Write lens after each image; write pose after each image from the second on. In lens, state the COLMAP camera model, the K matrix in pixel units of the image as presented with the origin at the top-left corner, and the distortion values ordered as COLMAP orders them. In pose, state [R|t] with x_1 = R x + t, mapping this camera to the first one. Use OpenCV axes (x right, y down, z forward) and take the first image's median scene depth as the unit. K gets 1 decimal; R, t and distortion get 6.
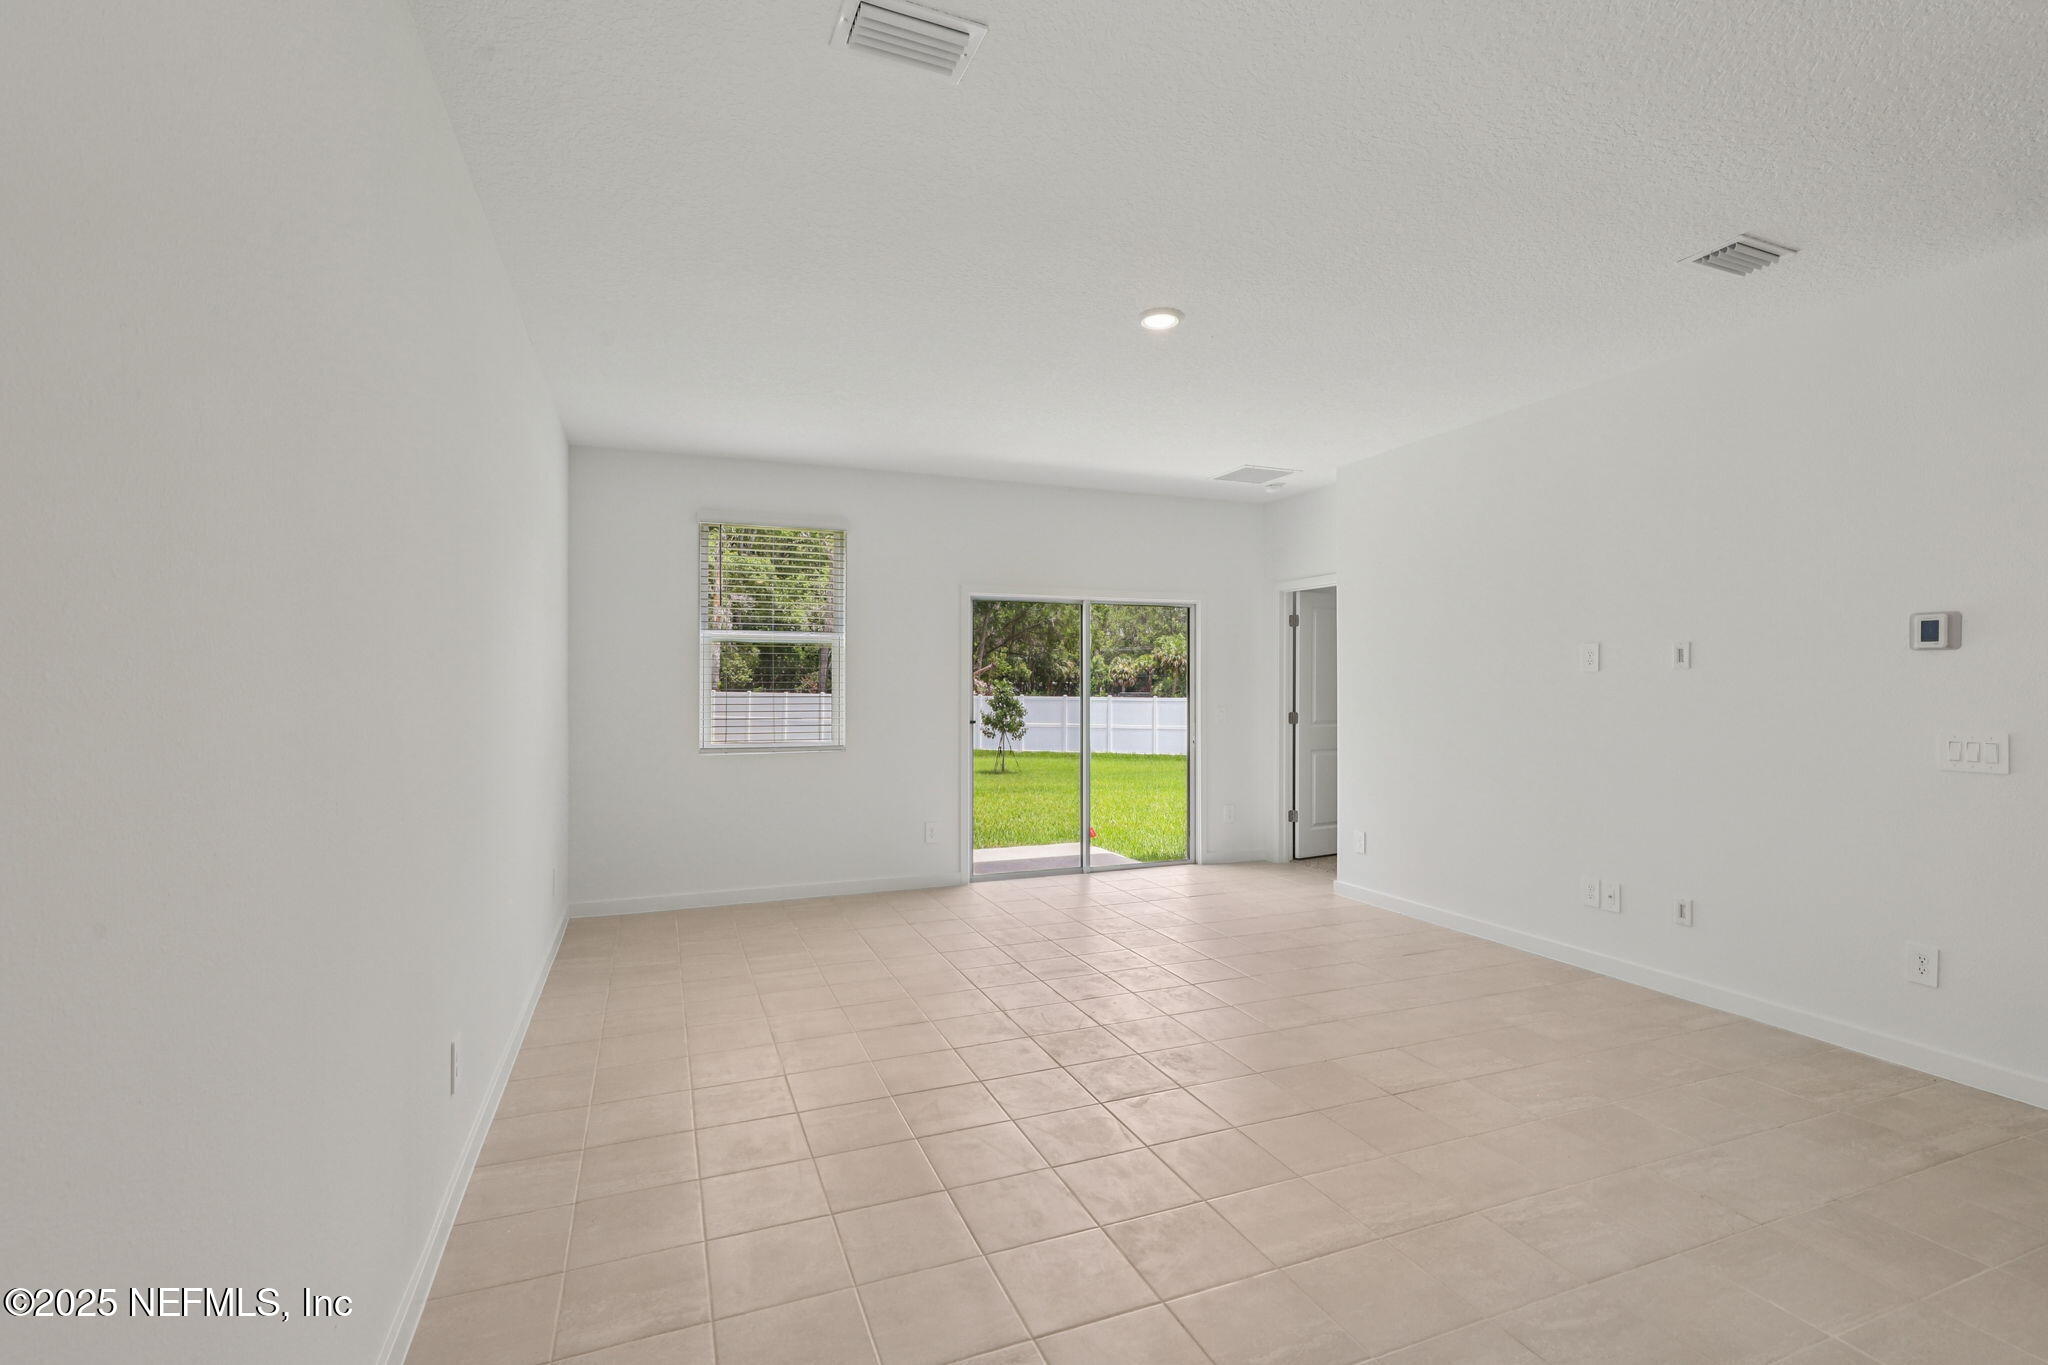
lens RADIAL K [[925.6, 0, 1018.2], [0, 925.6, 681.7], [0, 0, 1]] dist [0.002012, 0.000197]
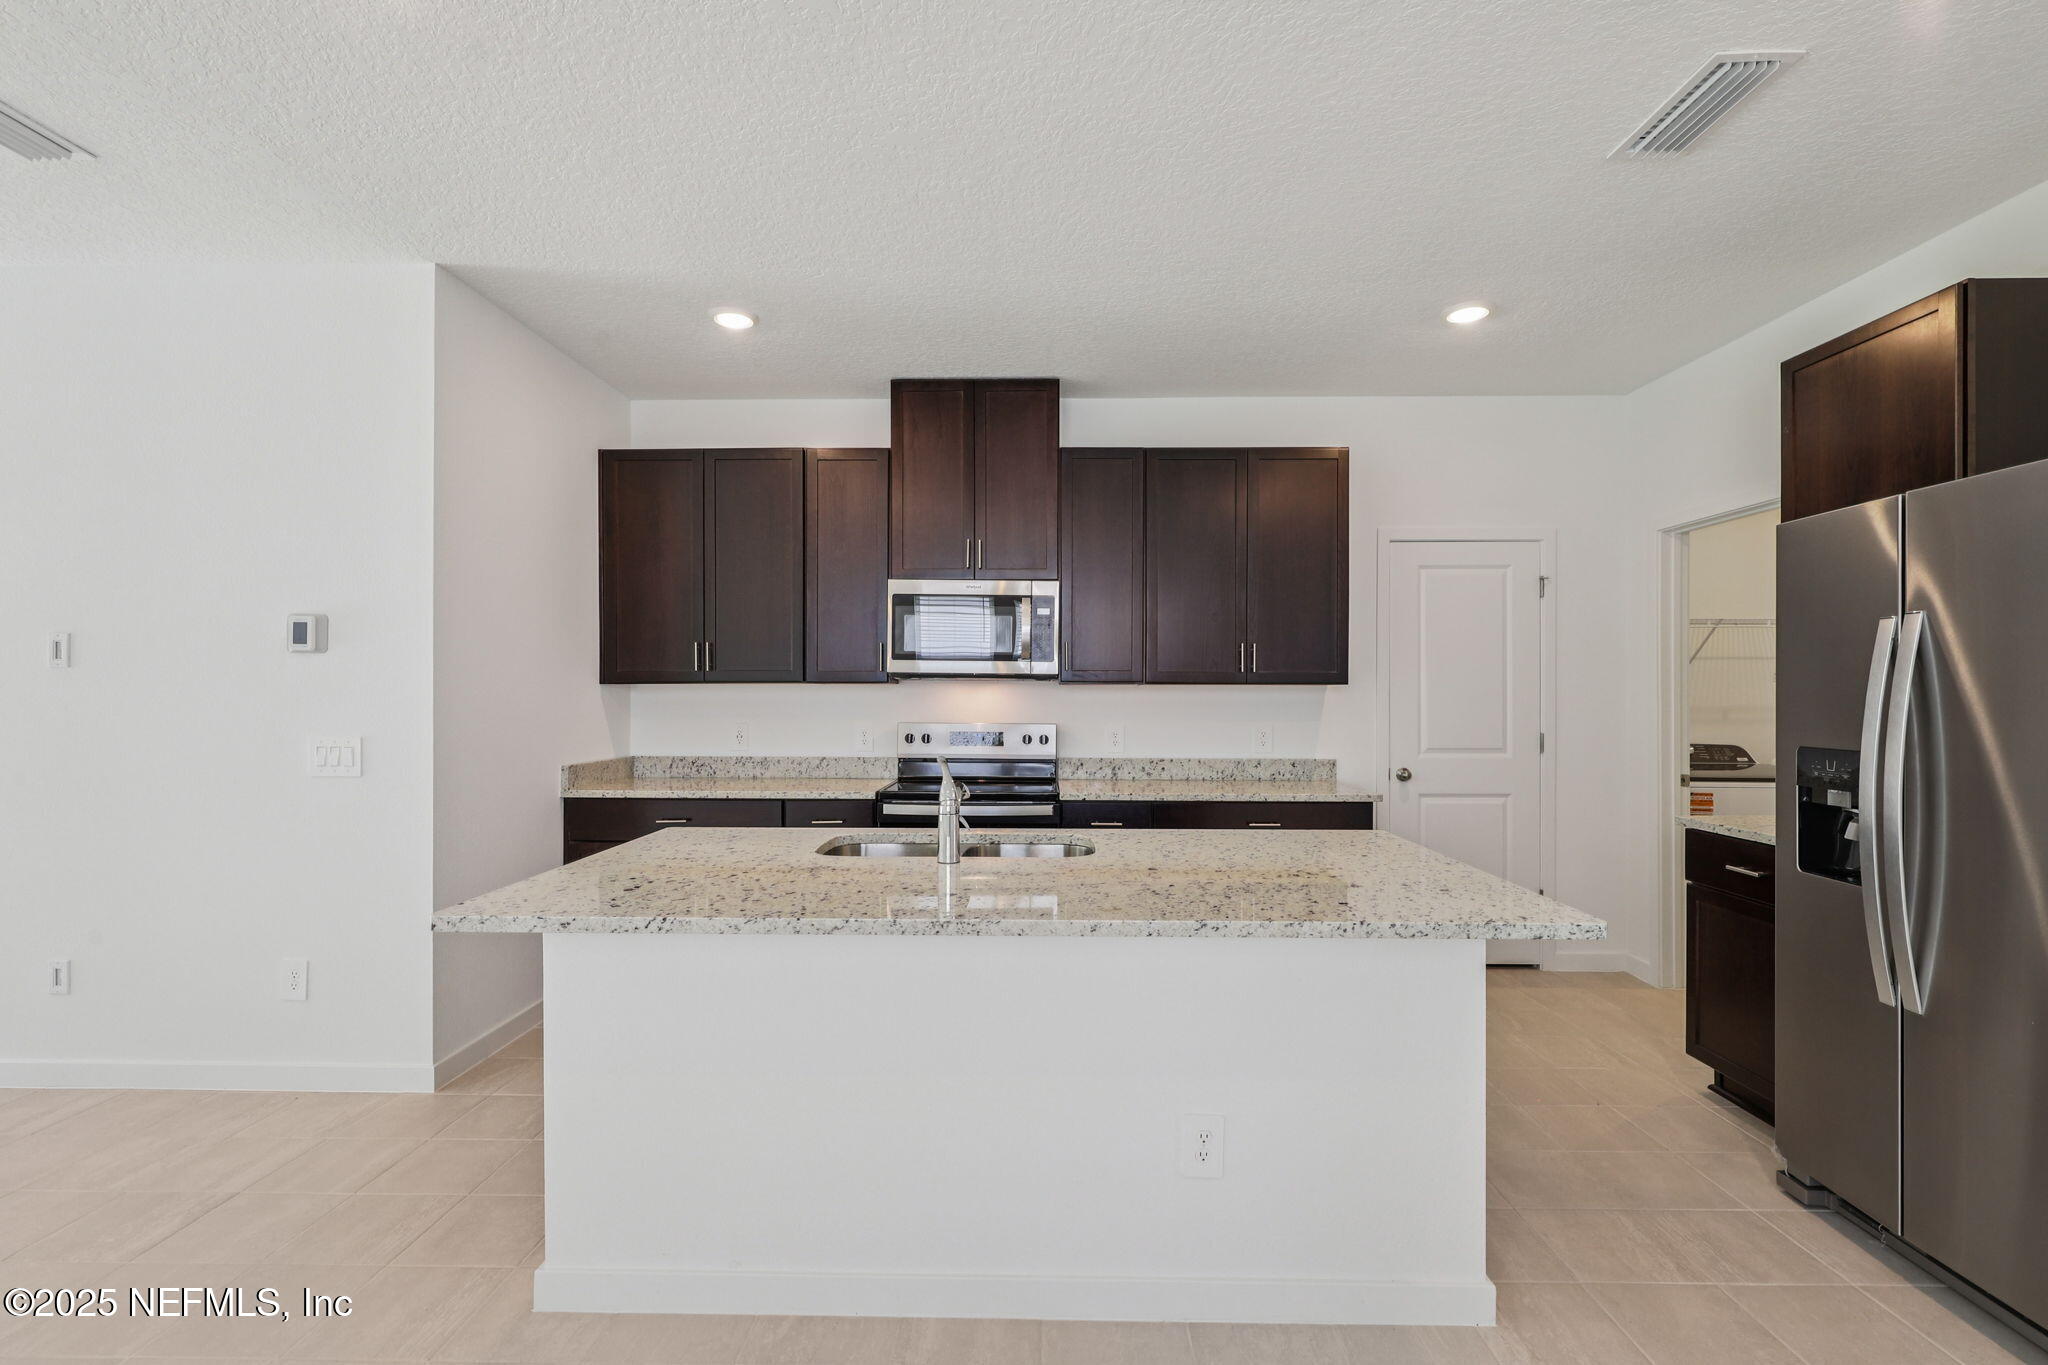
lens RADIAL K [[925.6, 0, 1036.7], [0, 925.6, 696.1], [0, 0, 1]] dist [0.002012, 0.000197]
pose [[0.381721, -0.001162, 0.924277, 0.191152], [-0.008220, 0.999955, 0.004653, -0.000027], [-0.924241, -0.009374, 0.381694, -0.037961]]
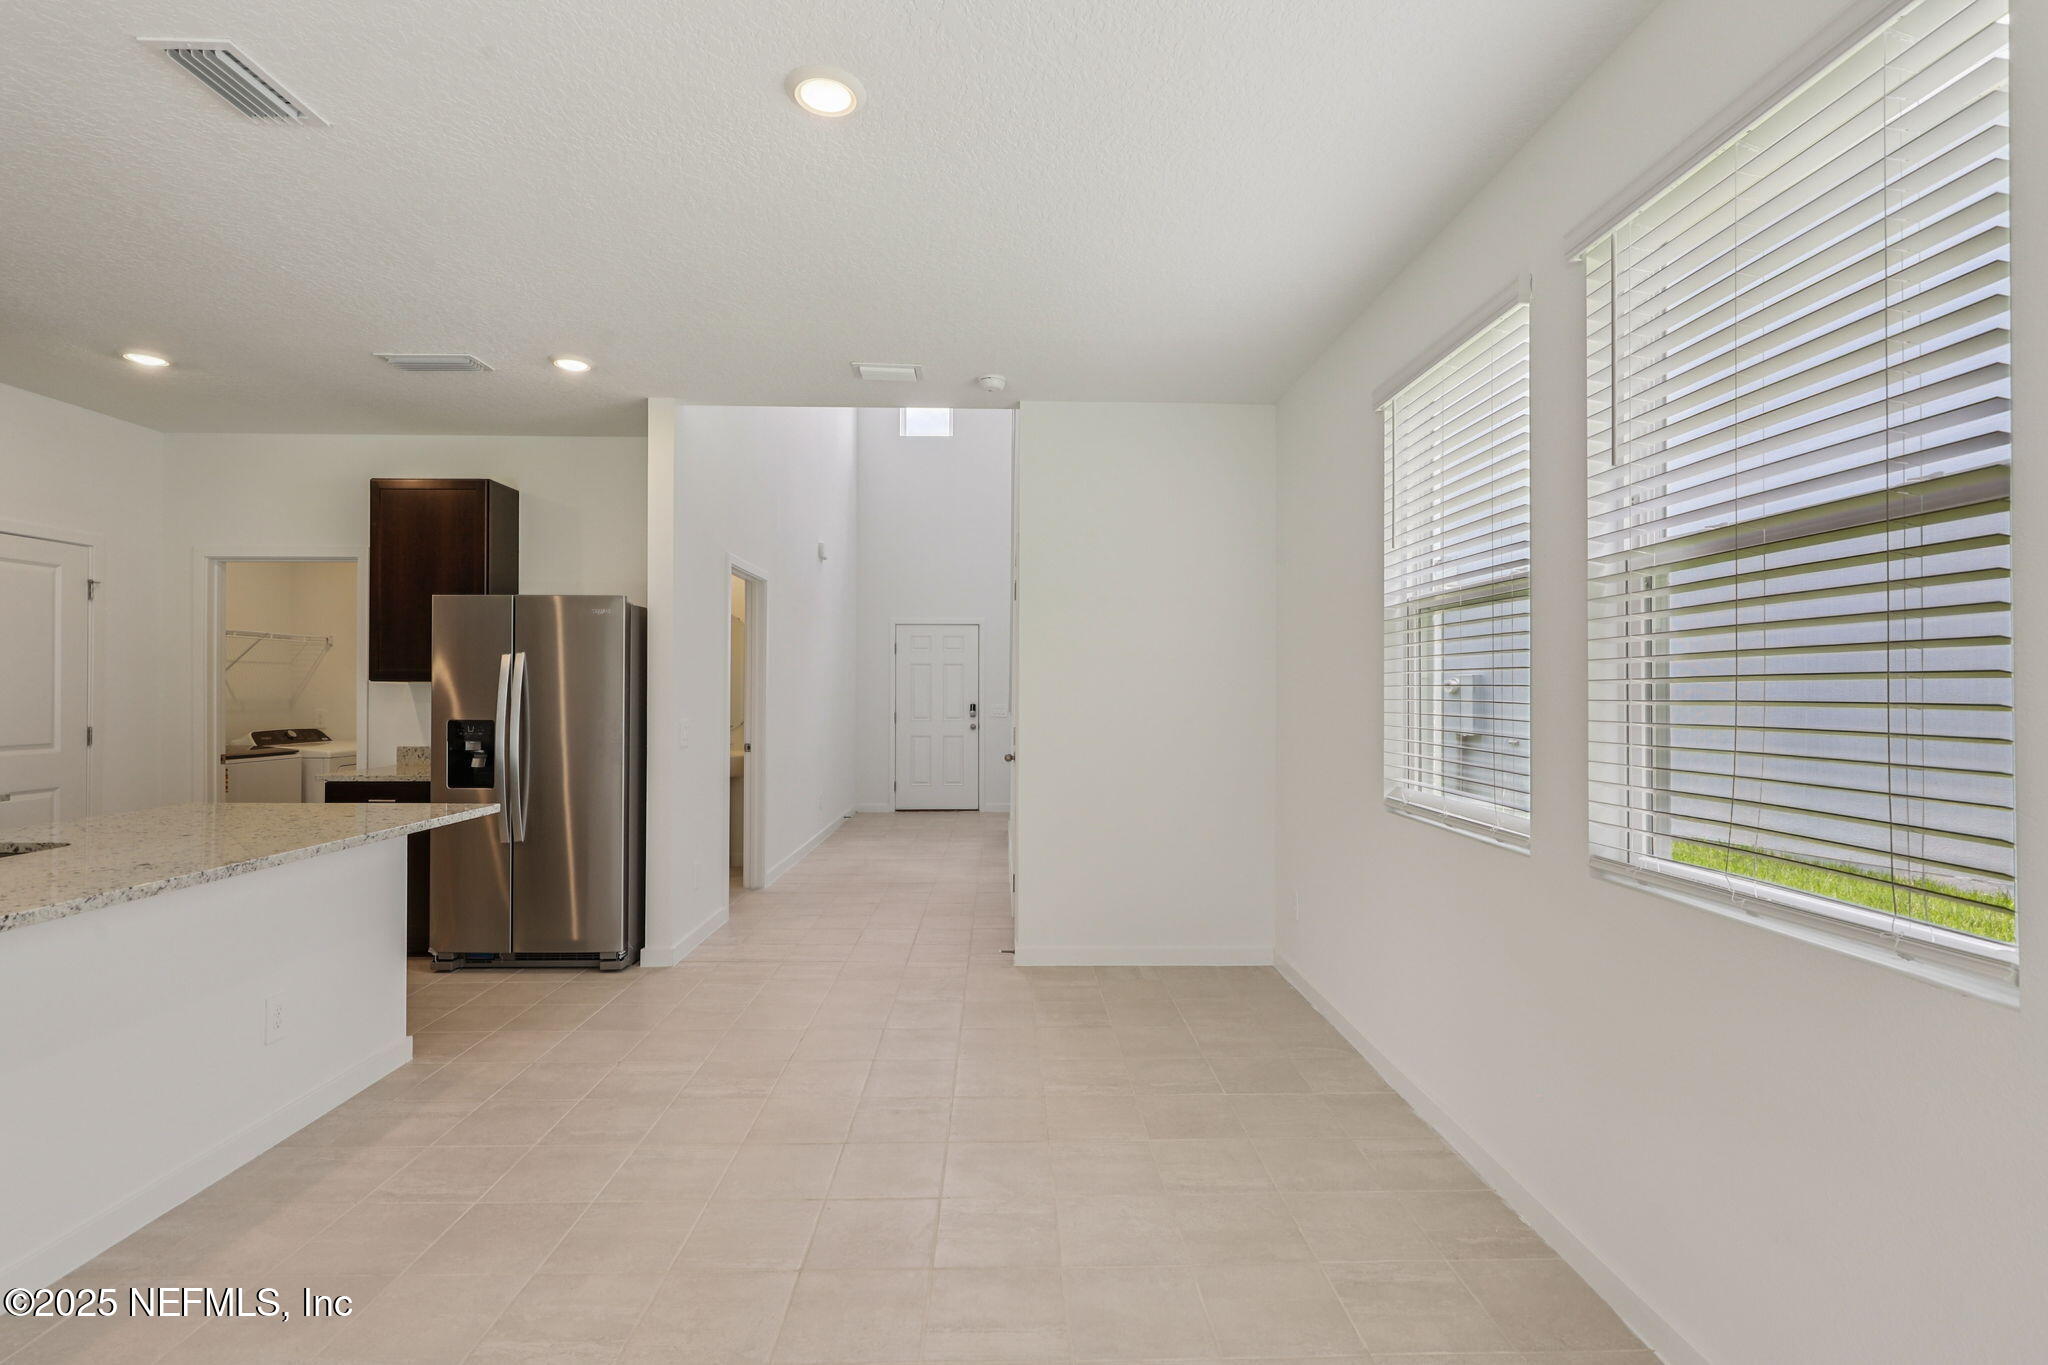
lens RADIAL K [[925.6, 0, 1031.0], [0, 925.6, 673.4], [0, 0, 1]] dist [0.002012, 0.000197]
pose [[-0.941977, 0.005432, 0.335633, 0.020971], [-0.002987, 0.999694, -0.024563, 0.000826], [-0.335663, -0.024141, -0.941673, 0.322333]]
